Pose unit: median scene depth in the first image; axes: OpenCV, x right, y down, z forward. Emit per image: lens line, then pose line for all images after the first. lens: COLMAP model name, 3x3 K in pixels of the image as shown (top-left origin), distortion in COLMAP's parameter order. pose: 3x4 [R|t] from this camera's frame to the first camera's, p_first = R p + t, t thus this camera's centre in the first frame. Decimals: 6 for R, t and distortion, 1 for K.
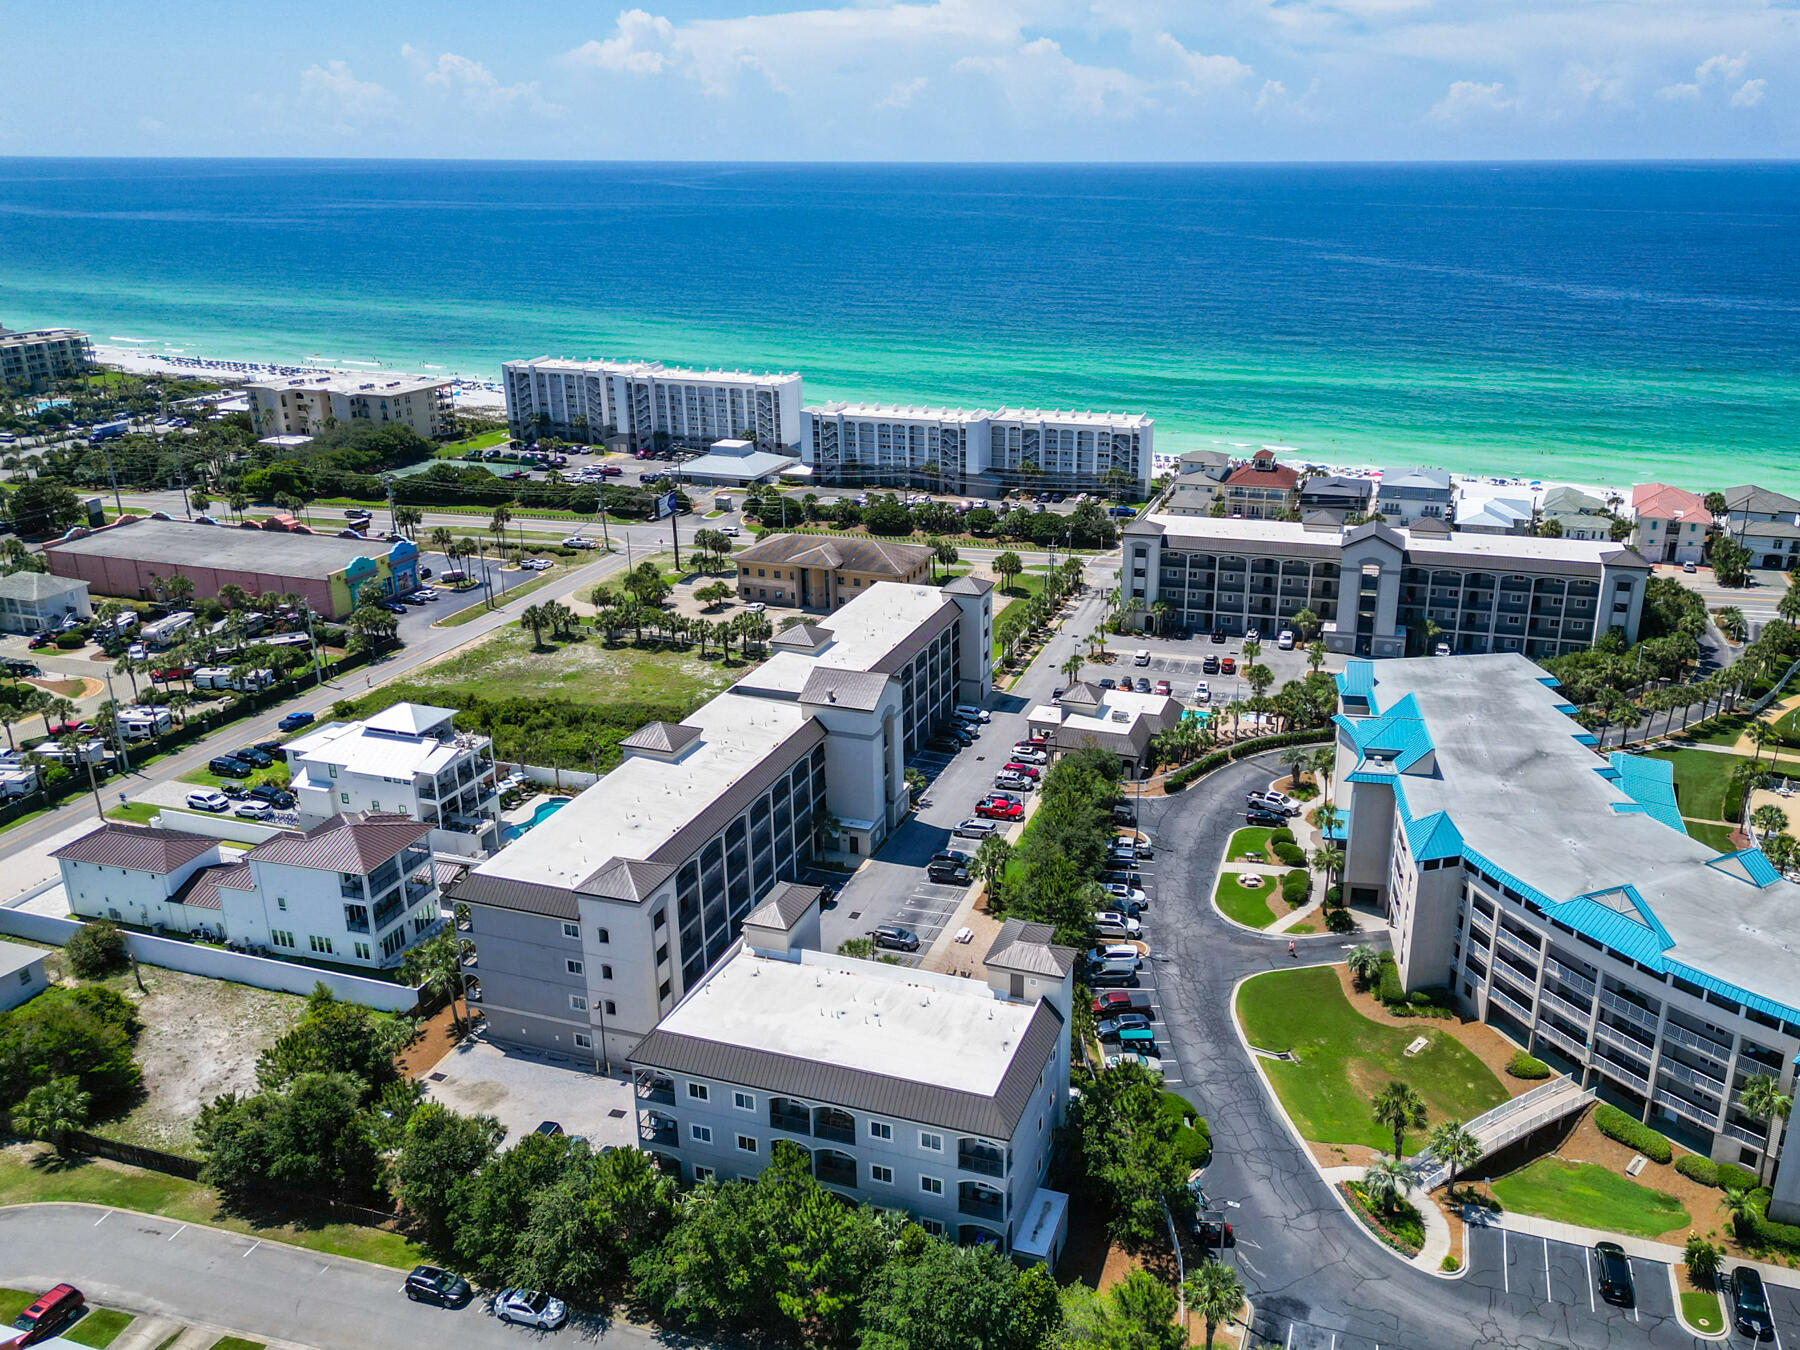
lens RADIAL K [[1423.4, 0, 992.9], [0, 1423.4, 677.4], [0, 0, 1]] dist [0.091661, -0.107056]
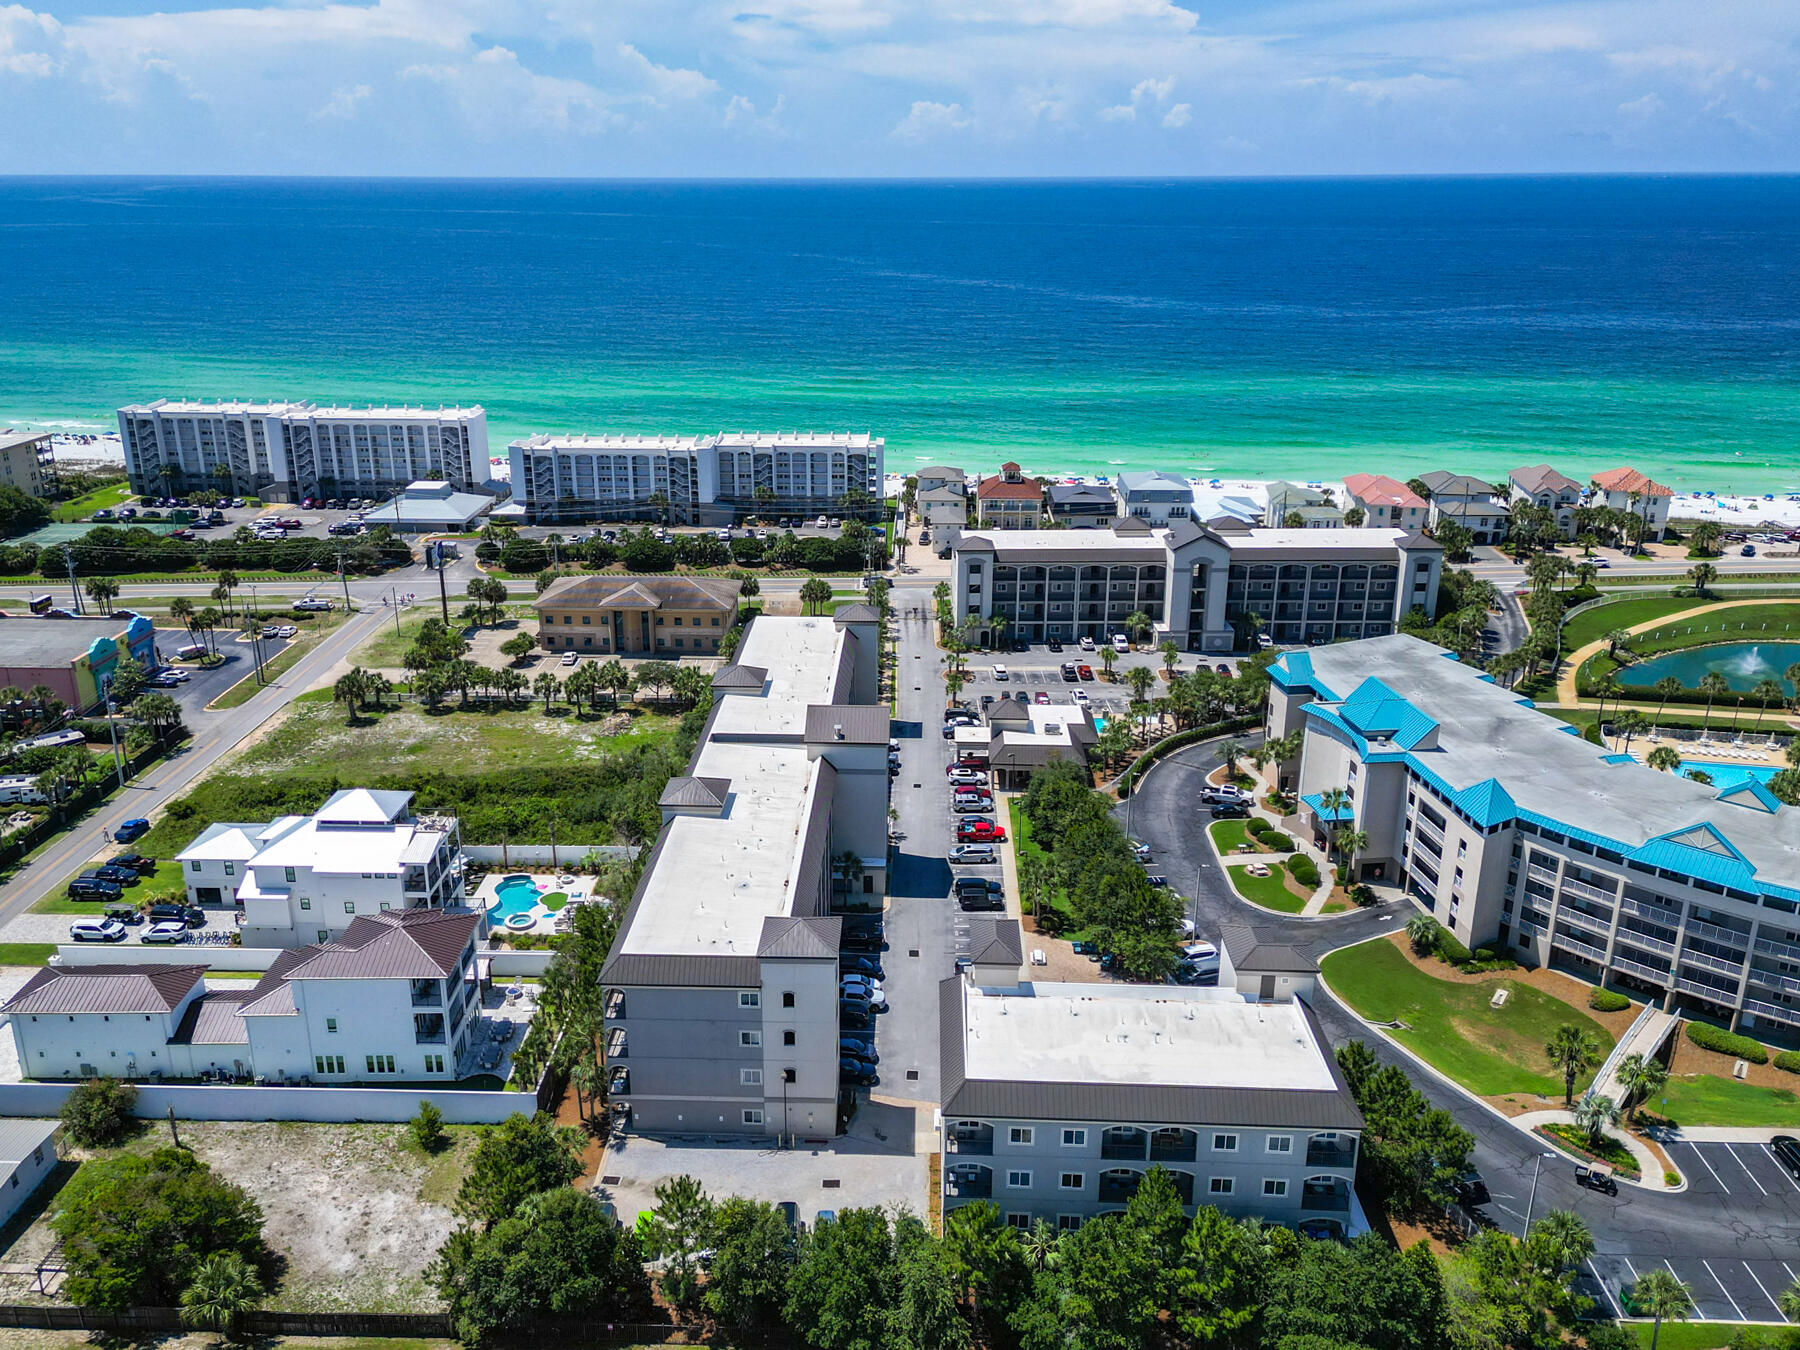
lens RADIAL K [[1459.0, 0, 898.7], [0, 1459.0, 696.6], [0, 0, 1]] dist [0.092366, -0.112949]
pose [[0.963623, -0.093077, 0.250536, -0.226624], [0.094498, 0.995505, 0.006380, -0.010176], [-0.250004, 0.017527, 0.968086, 0.021609]]
